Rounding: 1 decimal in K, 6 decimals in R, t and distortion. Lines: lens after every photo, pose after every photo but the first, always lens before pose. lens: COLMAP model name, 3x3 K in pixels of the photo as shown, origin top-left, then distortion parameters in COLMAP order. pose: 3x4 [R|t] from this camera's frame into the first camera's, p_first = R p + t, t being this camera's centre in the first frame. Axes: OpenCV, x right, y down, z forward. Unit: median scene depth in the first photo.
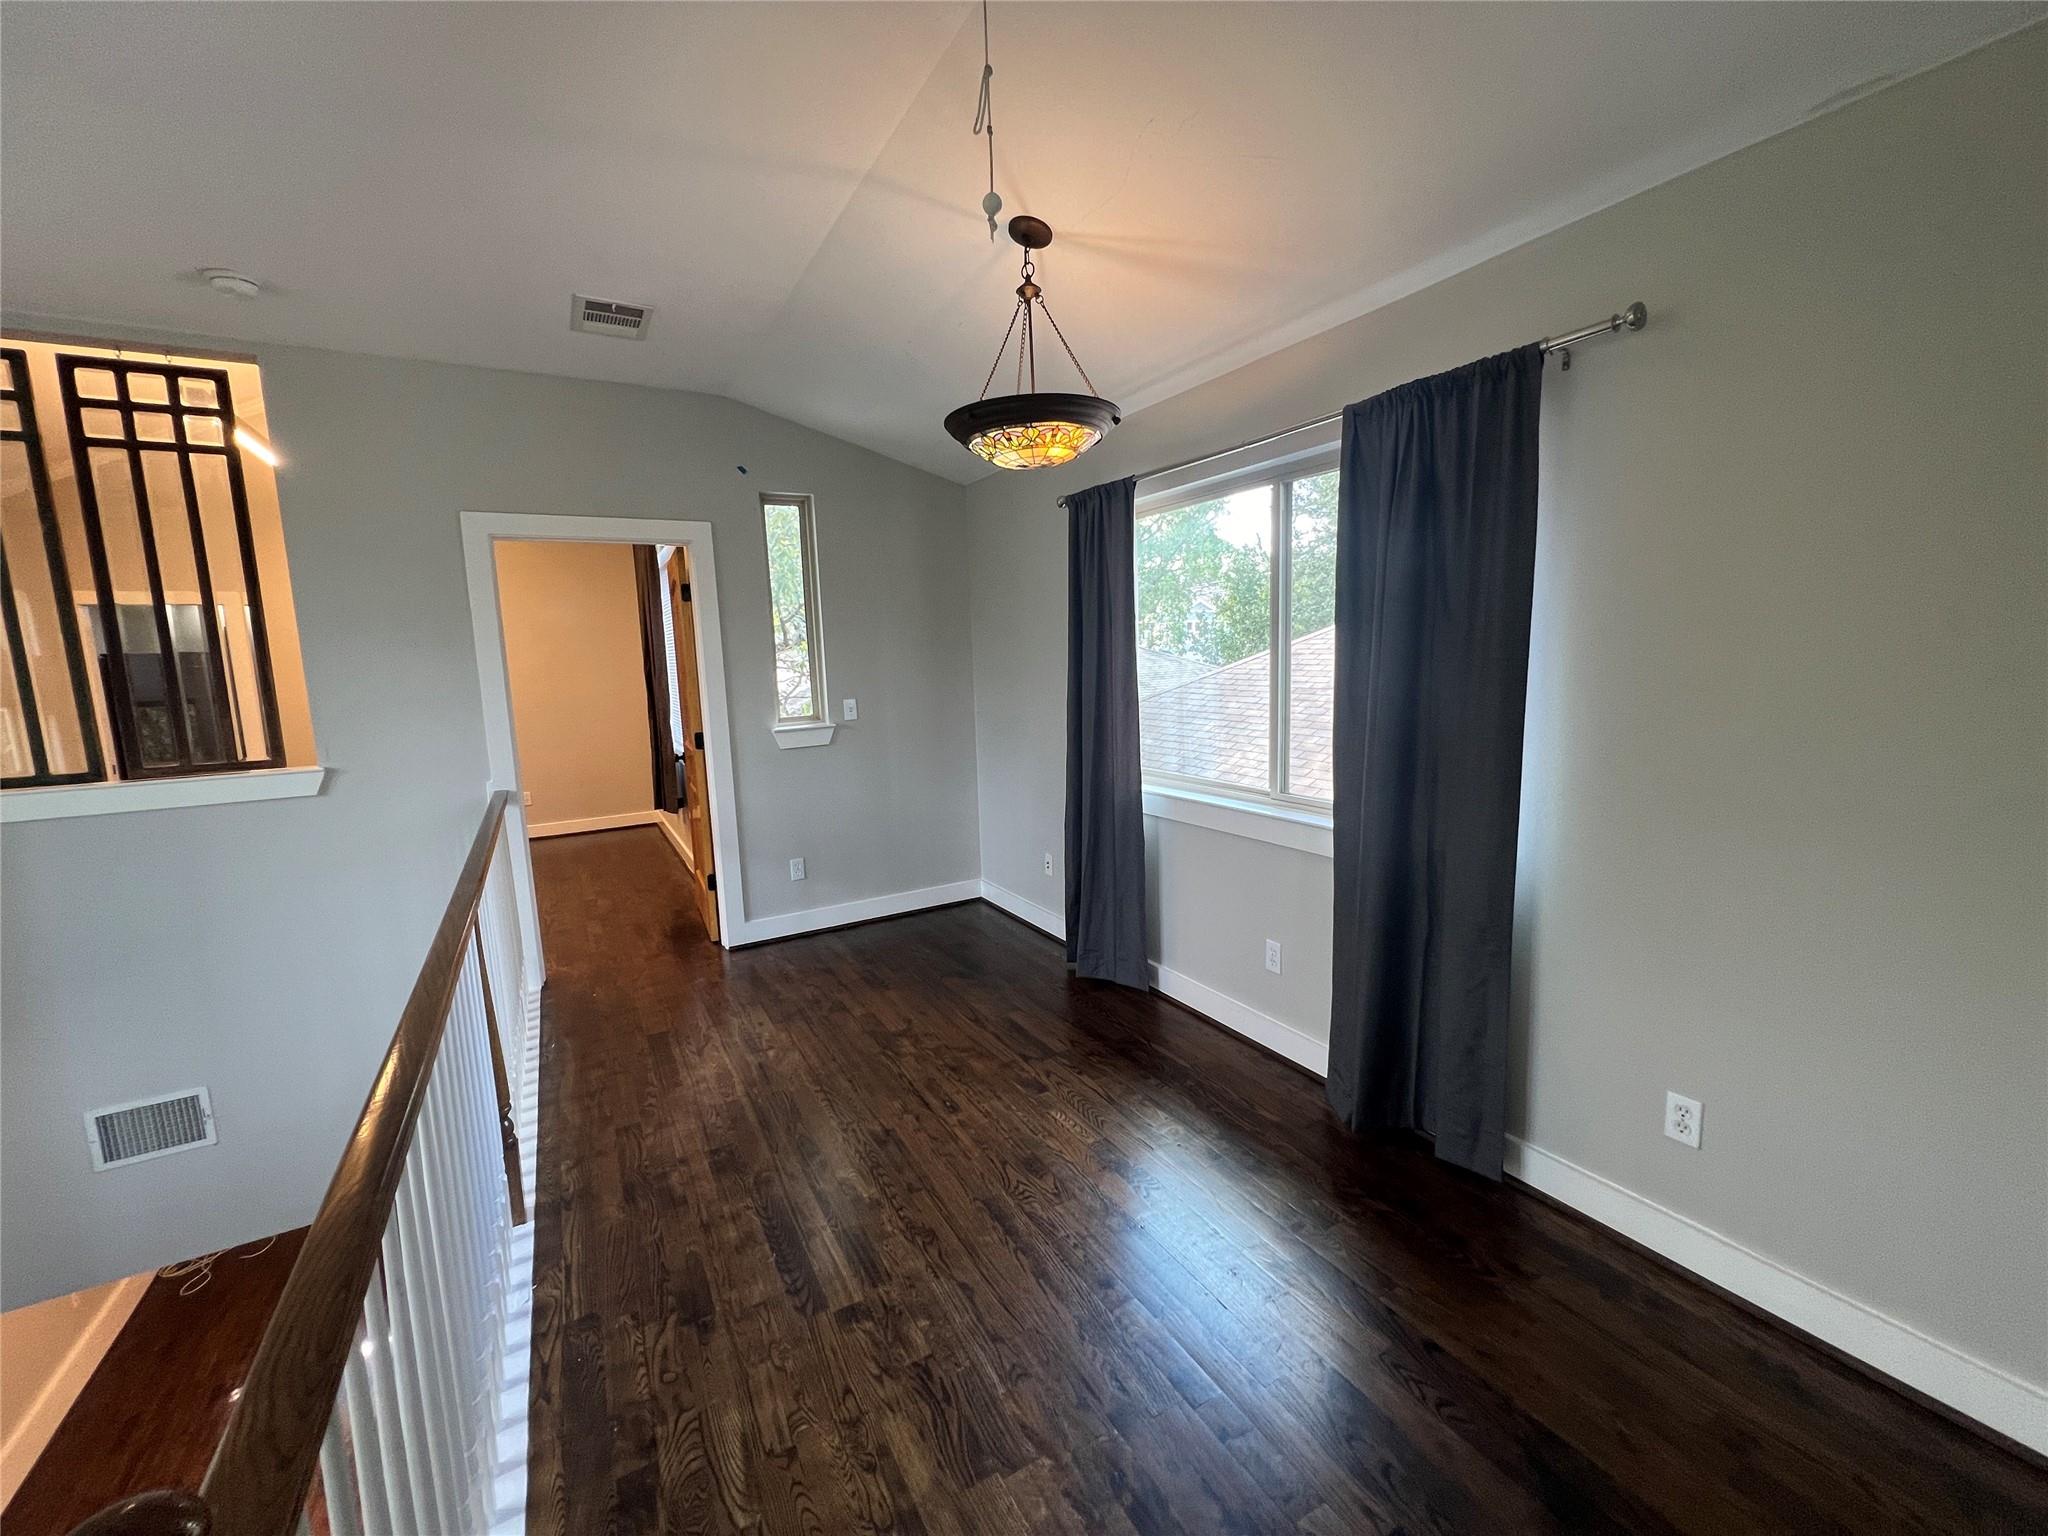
lens RADIAL K [[820.7, 0, 1019.9], [0, 820.7, 765.6], [0, 0, 1]] dist [-0.000102, 0.000311]
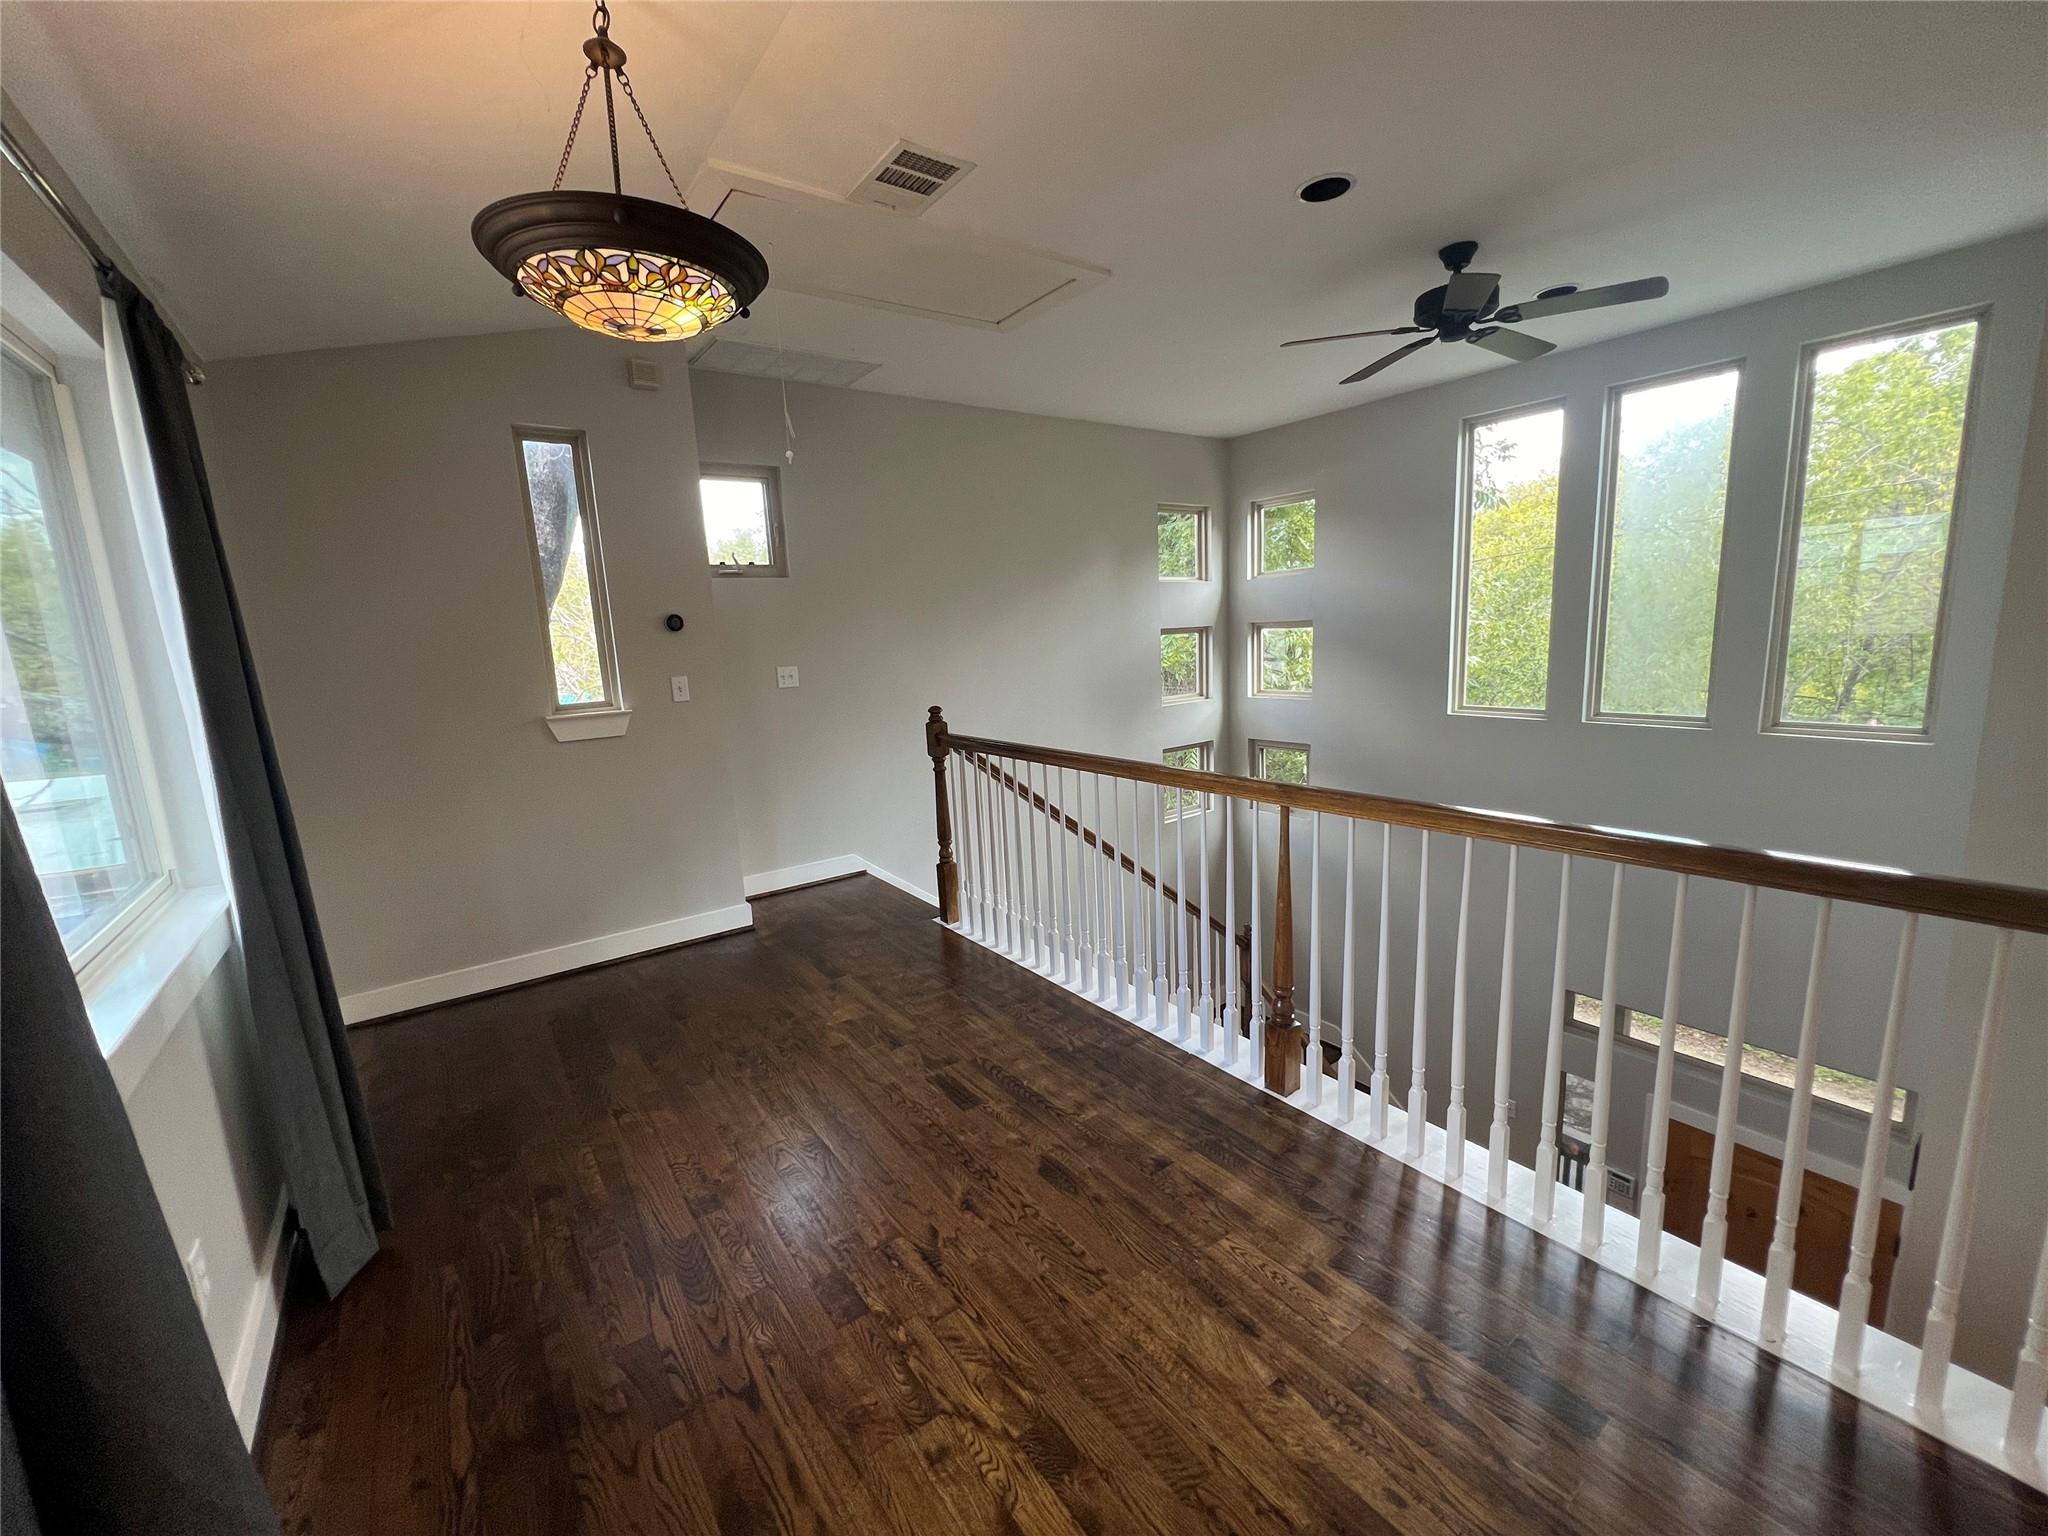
lens RADIAL K [[820.7, 0, 1019.9], [0, 820.7, 765.6], [0, 0, 1]] dist [-0.000102, 0.000311]
pose [[-0.990806, 0.095923, -0.095410, -0.196614], [0.062880, 0.950904, 0.303030, -0.215621], [0.119793, 0.294245, -0.948193, 1.826633]]
